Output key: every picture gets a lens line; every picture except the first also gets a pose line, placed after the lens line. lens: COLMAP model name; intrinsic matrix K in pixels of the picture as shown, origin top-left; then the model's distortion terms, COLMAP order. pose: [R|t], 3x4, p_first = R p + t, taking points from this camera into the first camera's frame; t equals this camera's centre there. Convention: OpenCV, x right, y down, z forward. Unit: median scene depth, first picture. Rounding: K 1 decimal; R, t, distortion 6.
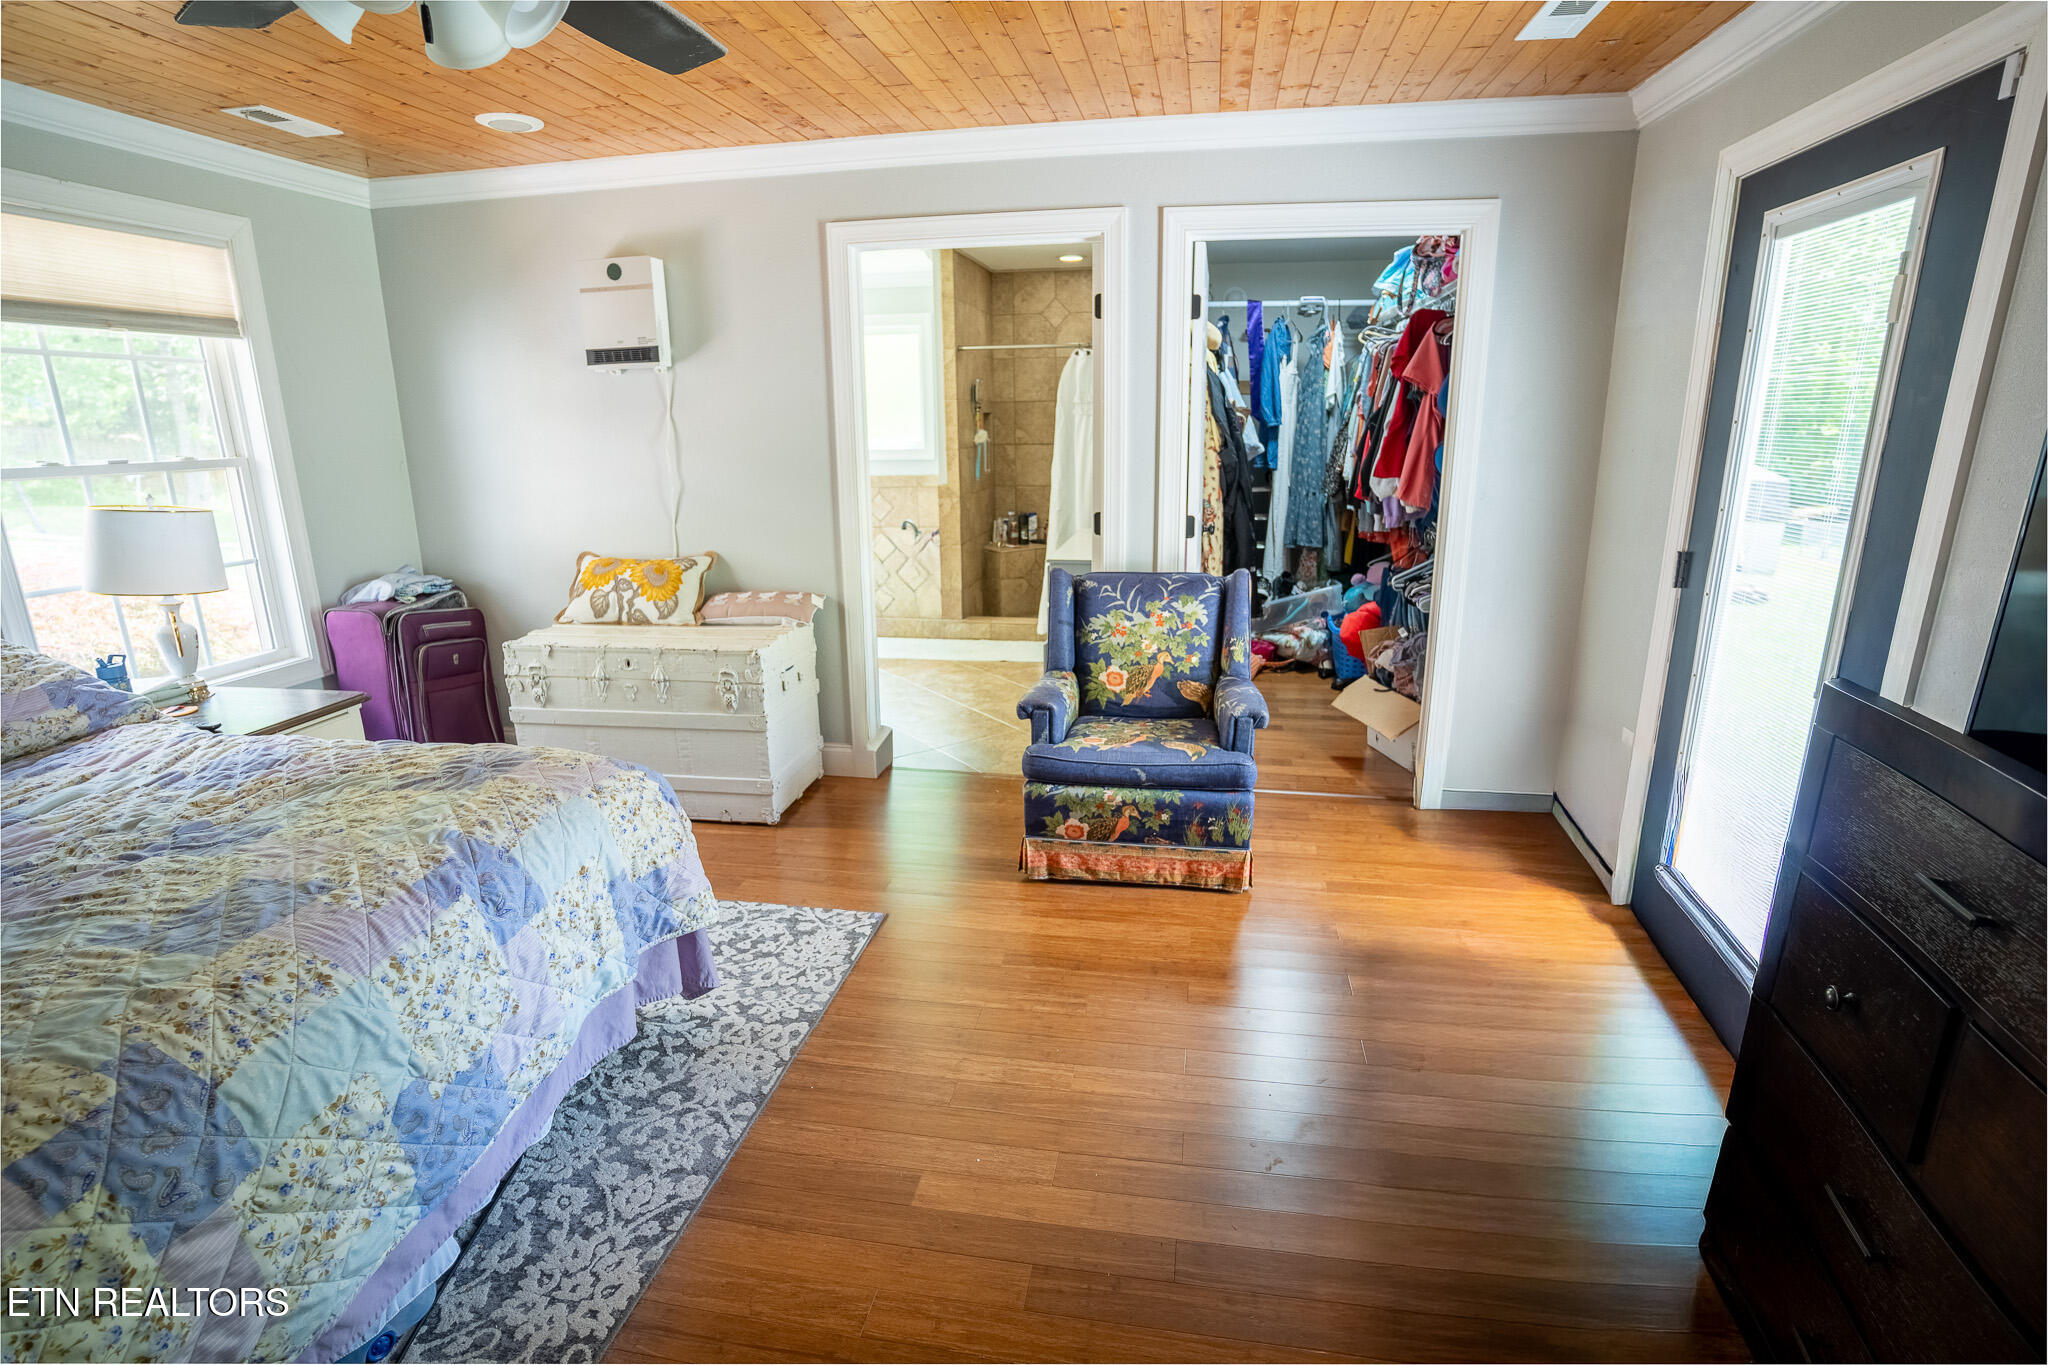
lens RADIAL K [[1010.6, 0, 1024.0], [0, 1010.6, 682.5], [0, 0, 1]] dist [-0.078732, 0.037366]
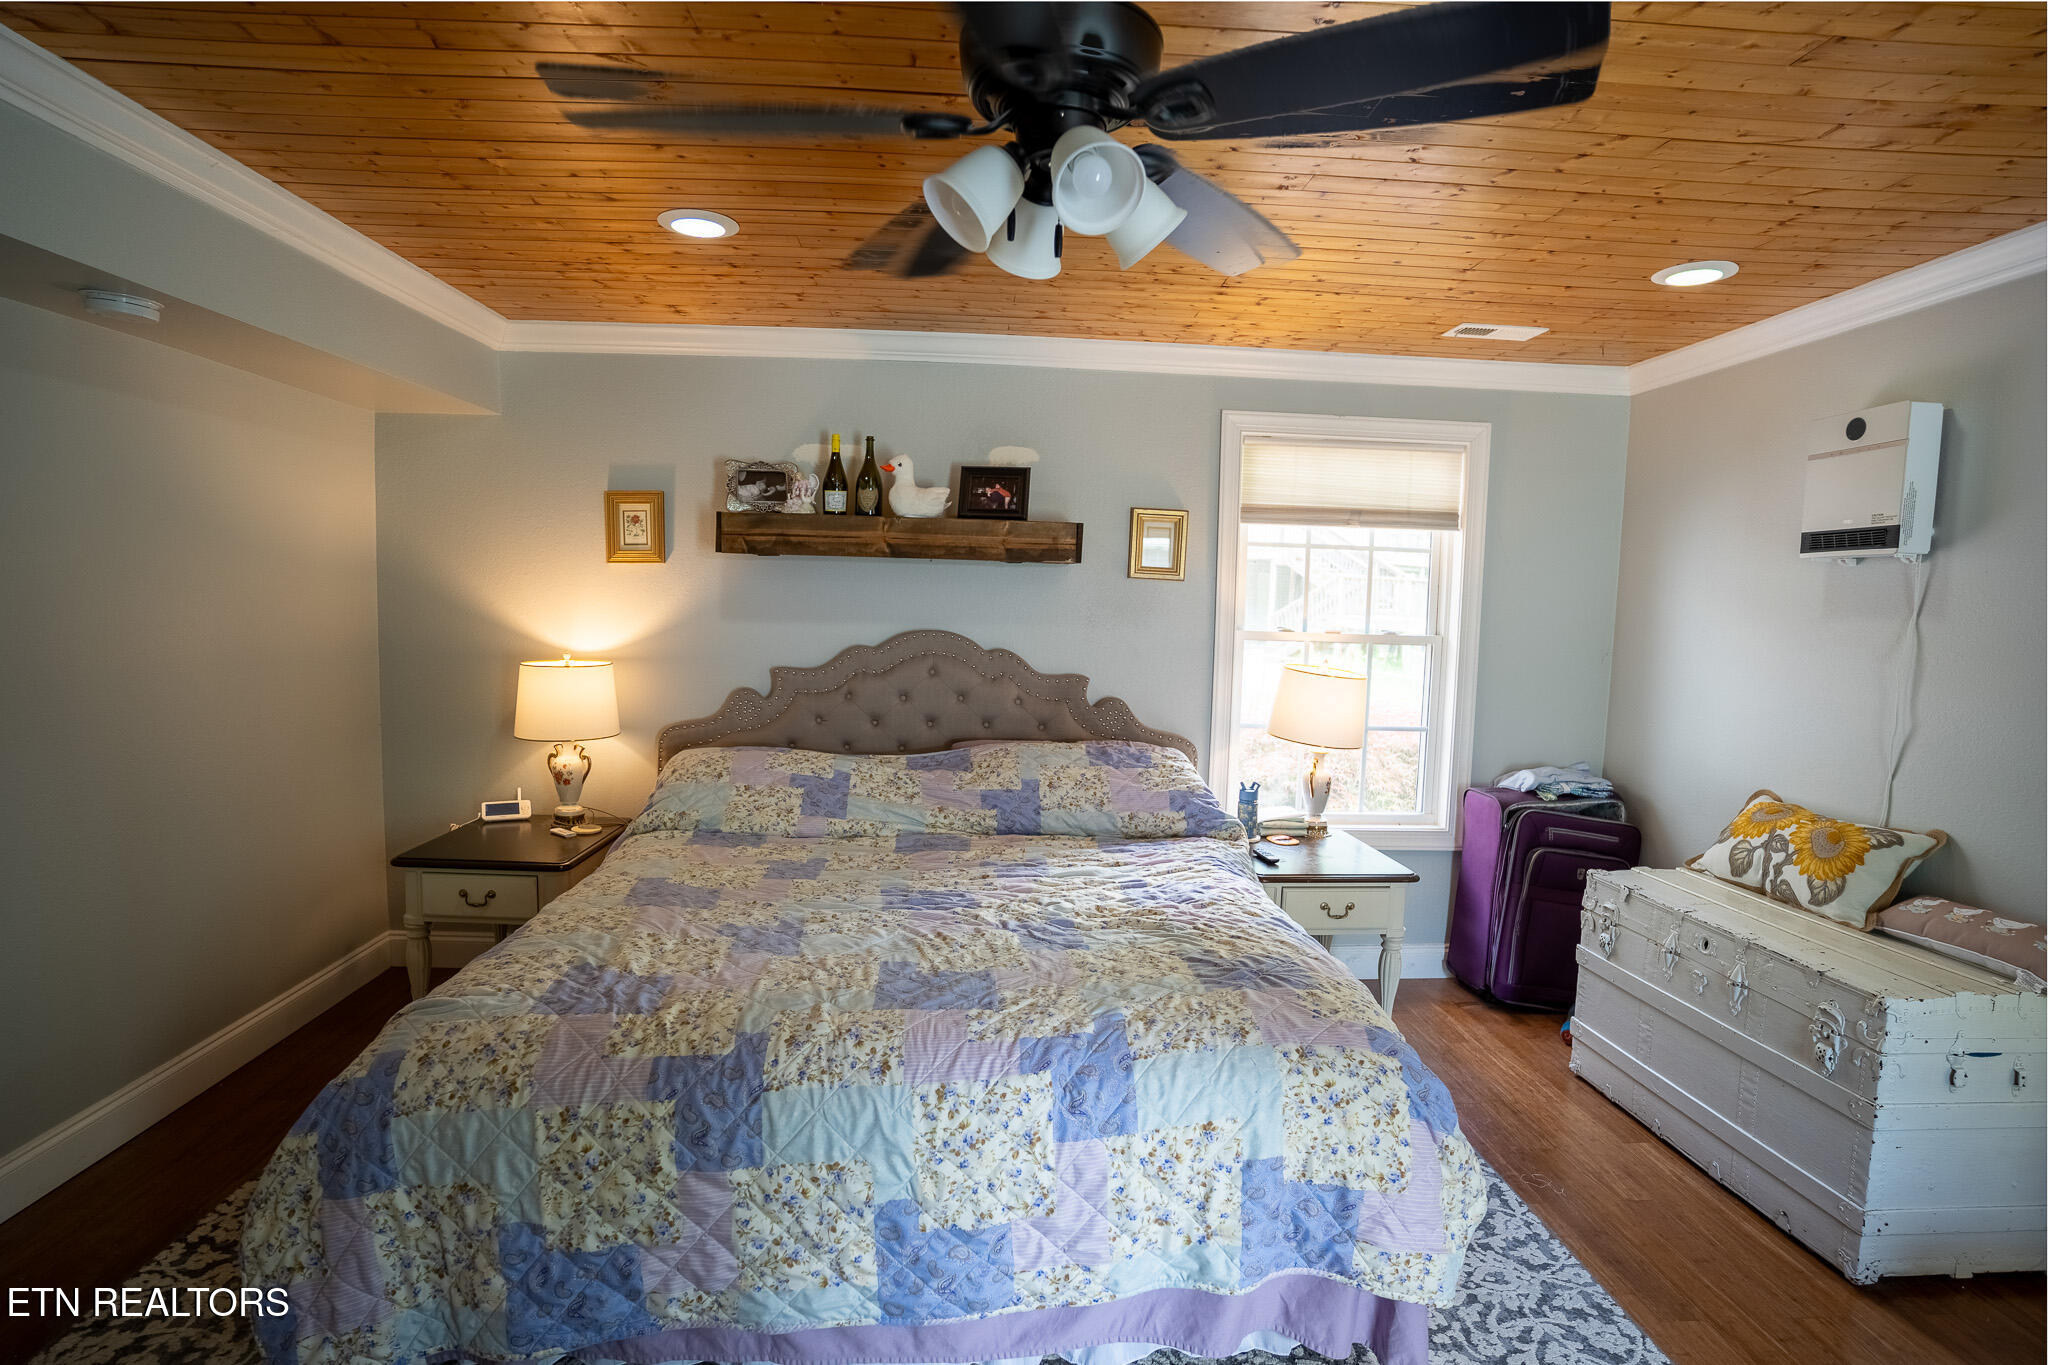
lens RADIAL K [[1010.6, 0, 1024.0], [0, 1010.6, 682.5], [0, 0, 1]] dist [-0.078732, 0.037366]
pose [[0.222286, 0.102795, -0.969547, 0.267214], [-0.277557, 0.959952, 0.038143, -0.142785], [0.934640, 0.260626, 0.241915, 0.467461]]
